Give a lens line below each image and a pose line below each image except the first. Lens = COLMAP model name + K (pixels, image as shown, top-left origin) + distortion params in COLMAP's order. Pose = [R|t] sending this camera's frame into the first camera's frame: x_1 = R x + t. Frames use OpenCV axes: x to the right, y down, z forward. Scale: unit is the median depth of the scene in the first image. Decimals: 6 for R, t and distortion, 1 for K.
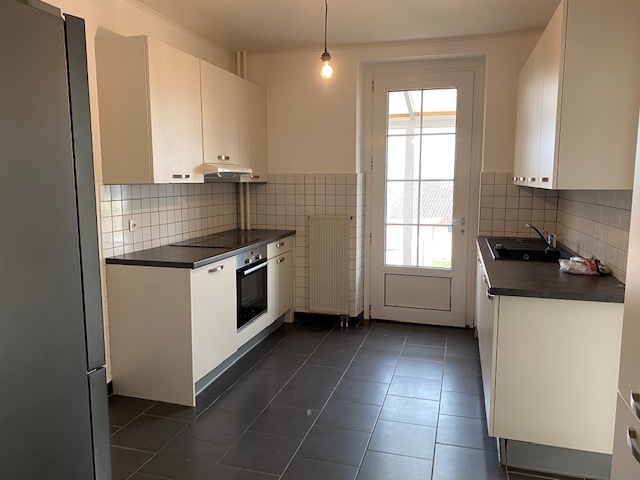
lens RADIAL K [[489.7, 0, 319.5], [0, 489.7, 240.3], [0, 0, 1]] dist [0.026934, -0.025590]
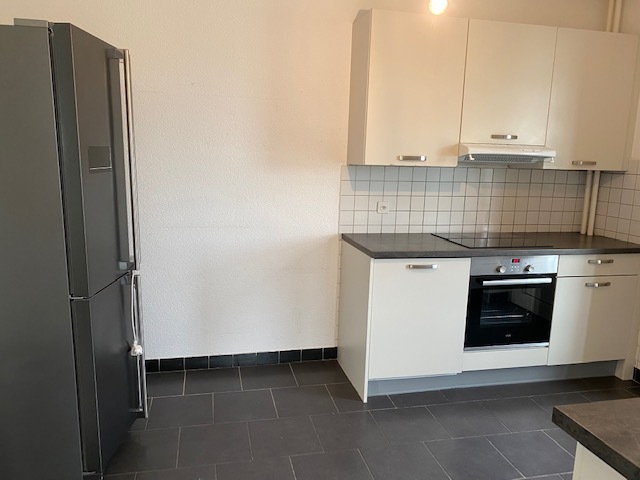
lens RADIAL K [[489.7, 0, 320.9], [0, 489.7, 238.9], [0, 0, 1]] dist [0.026934, -0.025590]
pose [[0.494518, 0.158901, -0.854519, 0.343207], [-0.138176, 0.985016, 0.103204, -0.043687], [0.858114, 0.067038, 0.509065, 0.330271]]
